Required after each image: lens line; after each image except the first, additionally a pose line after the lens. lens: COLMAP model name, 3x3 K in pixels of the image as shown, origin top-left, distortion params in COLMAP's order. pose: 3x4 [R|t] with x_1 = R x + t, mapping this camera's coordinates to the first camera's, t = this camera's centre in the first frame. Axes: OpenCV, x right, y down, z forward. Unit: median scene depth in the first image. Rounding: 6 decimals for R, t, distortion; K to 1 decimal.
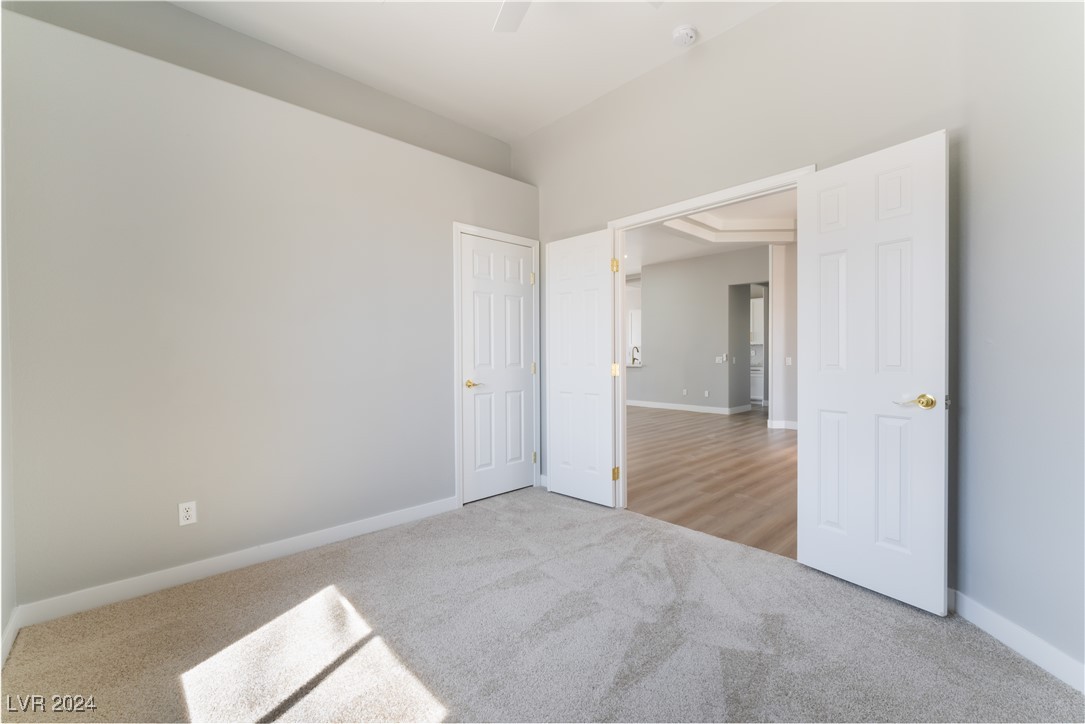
lens RADIAL K [[462.1, 0, 539.1], [0, 462.1, 364.7], [0, 0, 1]] dist [0.000262, -0.001253]
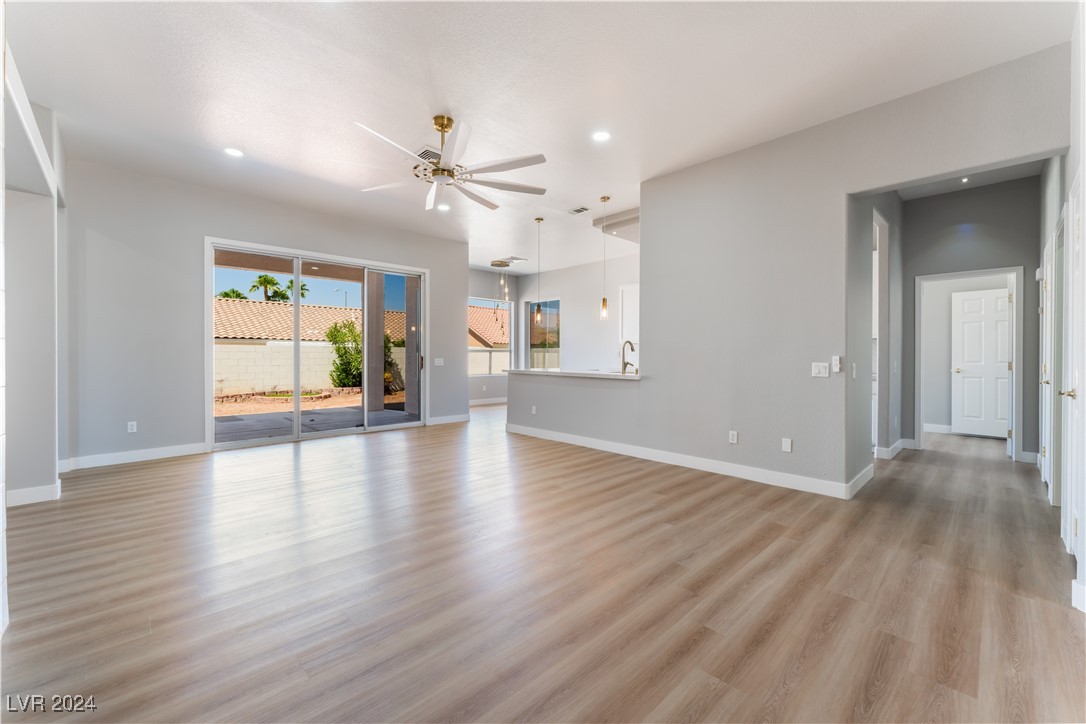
lens RADIAL K [[442.3, 0, 538.6], [0, 442.3, 358.5], [0, 0, 1]] dist [0.001210, 0.001465]
pose [[0.999973, 0.007293, 0.001219, 0.117042], [-0.007278, 0.999908, -0.011470, -0.013189], [-0.001302, 0.011461, 0.999933, 0.547919]]
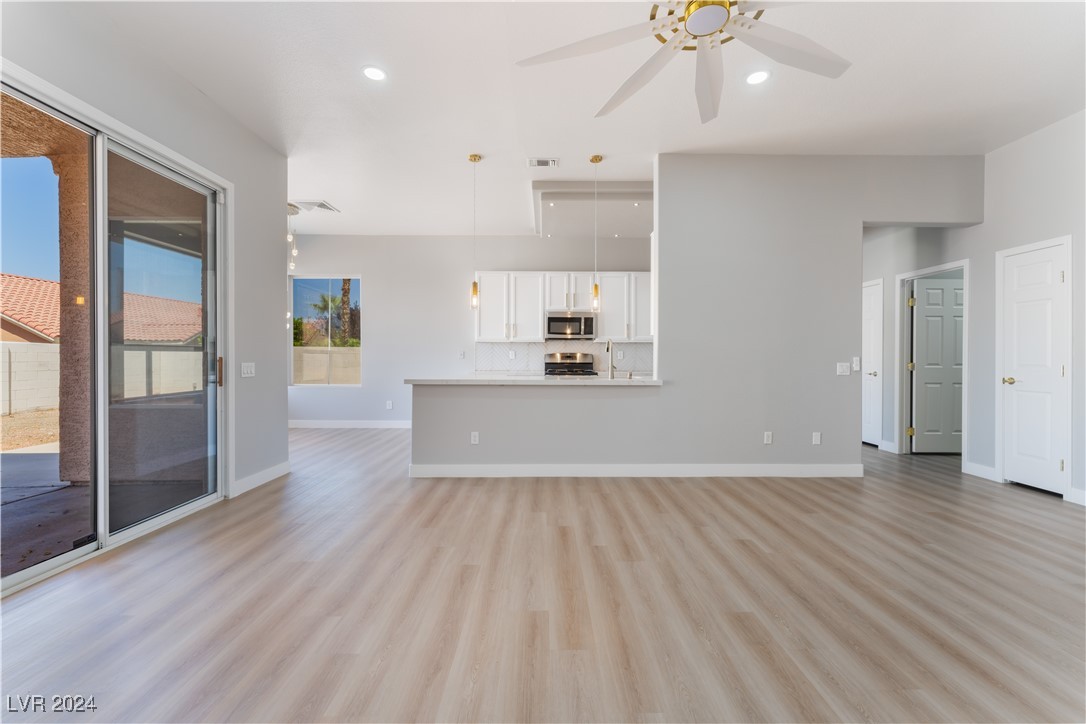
lens RADIAL K [[442.3, 0, 548.9], [0, 442.3, 358.6], [0, 0, 1]] dist [0.001210, 0.001465]
pose [[0.675818, 0.003006, 0.737063, -0.168181], [0.009295, 0.999877, -0.012601, -0.017124], [-0.737010, 0.015367, 0.675707, 0.854853]]
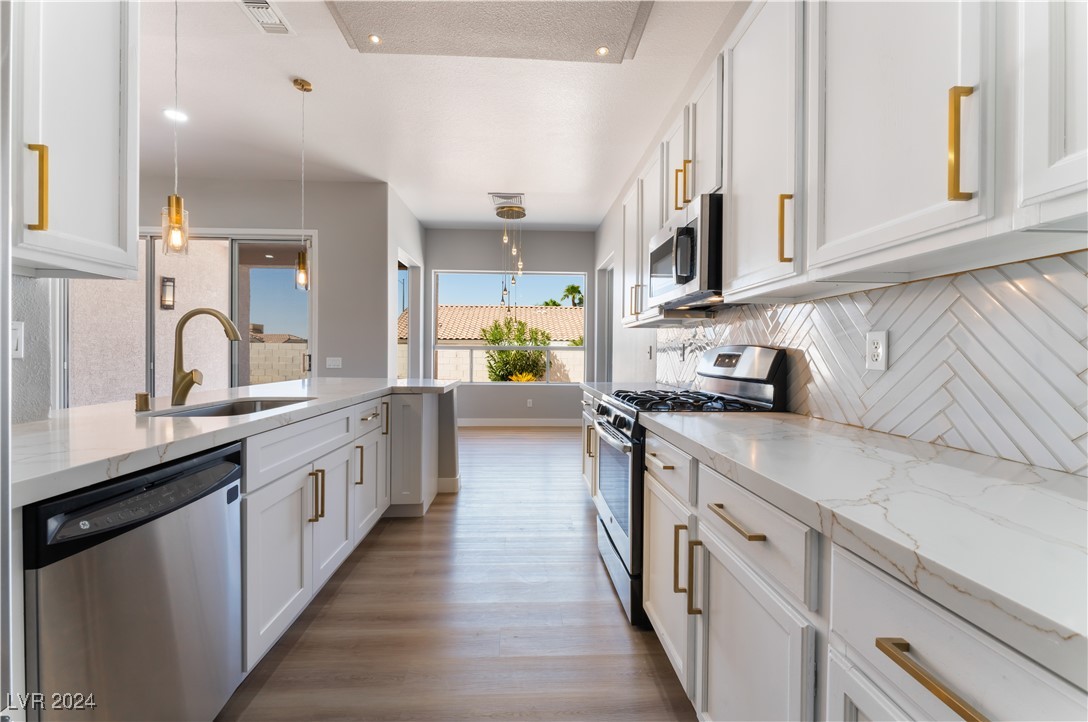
lens RADIAL K [[437.7, 0, 549.7], [0, 437.7, 354.3], [0, 0, 1]] dist [0.000897, -0.000005]
pose [[0.766046, 0.010657, -0.642698, 0.483441], [-0.022989, 0.999677, -0.010825, -0.026667], [0.642375, 0.023068, 0.766043, 1.097407]]
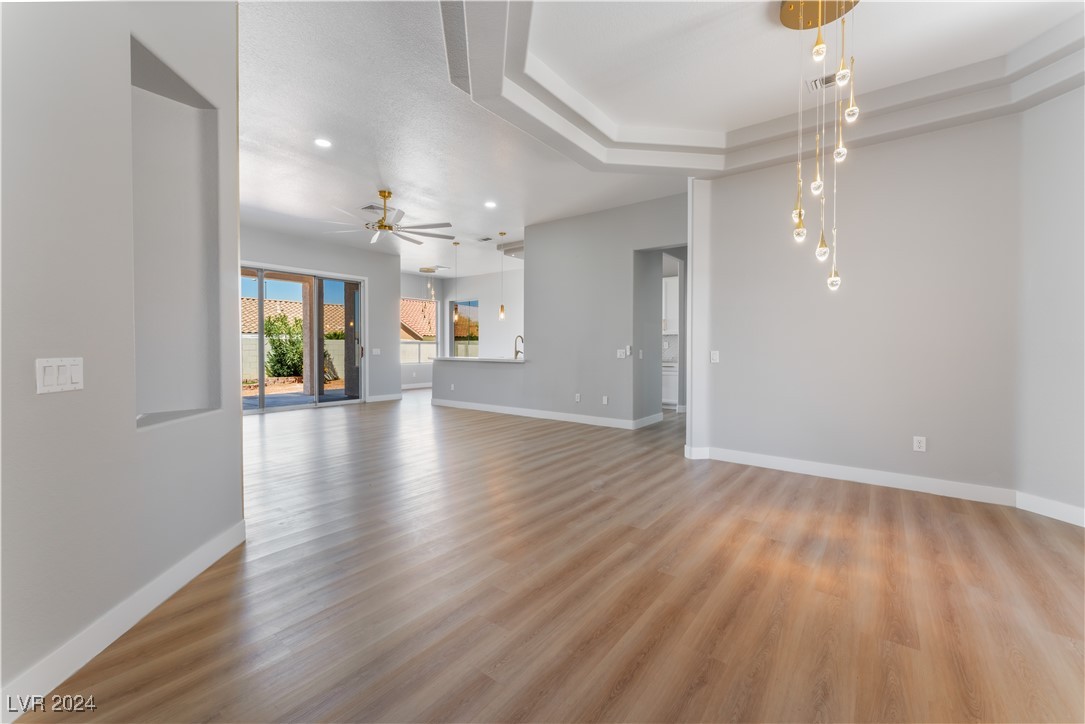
lens RADIAL K [[441.9, 0, 540.0], [0, 441.9, 357.8], [0, 0, 1]] dist [0.001210, 0.001465]
pose [[0.988042, 0.003789, 0.154138, 0.147657], [-0.004180, 0.999989, 0.002210, -0.004798], [-0.154128, -0.002828, 0.988047, 0.313791]]
